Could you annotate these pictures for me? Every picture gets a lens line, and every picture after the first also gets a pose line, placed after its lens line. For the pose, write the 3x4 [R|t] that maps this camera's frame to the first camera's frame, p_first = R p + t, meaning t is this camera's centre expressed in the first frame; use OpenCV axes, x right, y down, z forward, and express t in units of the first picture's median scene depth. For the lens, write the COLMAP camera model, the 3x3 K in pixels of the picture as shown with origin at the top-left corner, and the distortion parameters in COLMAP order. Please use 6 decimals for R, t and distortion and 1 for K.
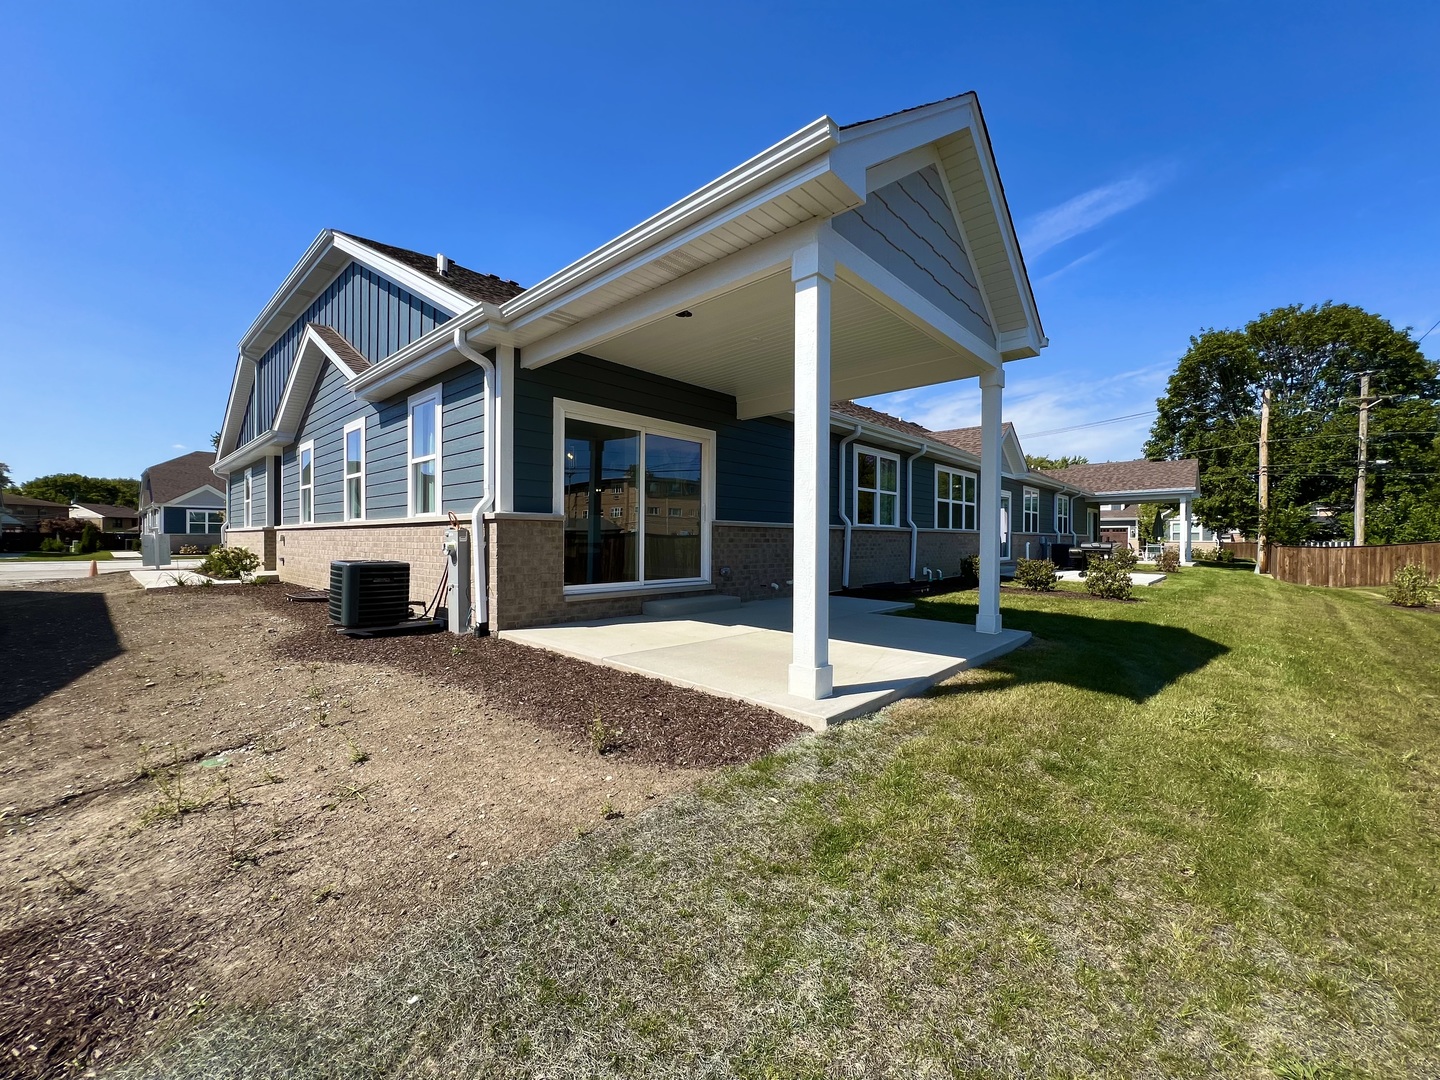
lens RADIAL K [[578.0, 0, 723.9], [0, 578.0, 543.5], [0, 0, 1]] dist [-0.002790, -0.000389]
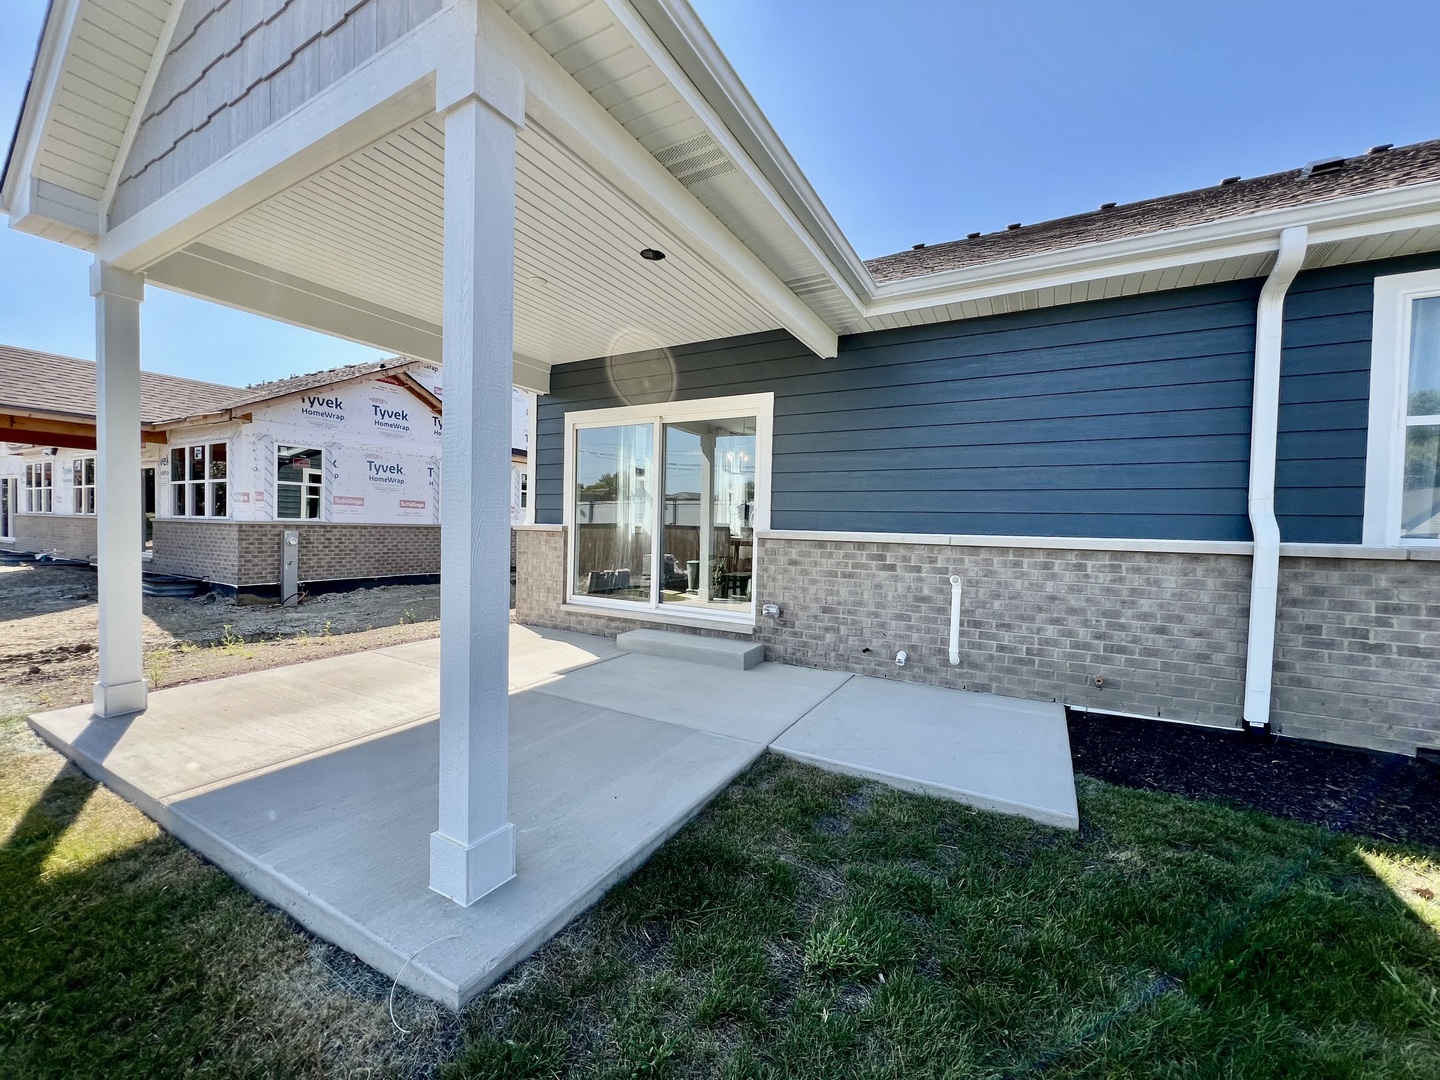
lens RADIAL K [[578.0, 0, 719.8], [0, 578.0, 538.1], [0, 0, 1]] dist [-0.002790, -0.000389]
pose [[0.222499, 0.023014, -0.974661, 0.589120], [-0.027642, 0.999468, 0.017289, -0.039408], [0.974541, 0.023095, 0.223017, 0.774635]]
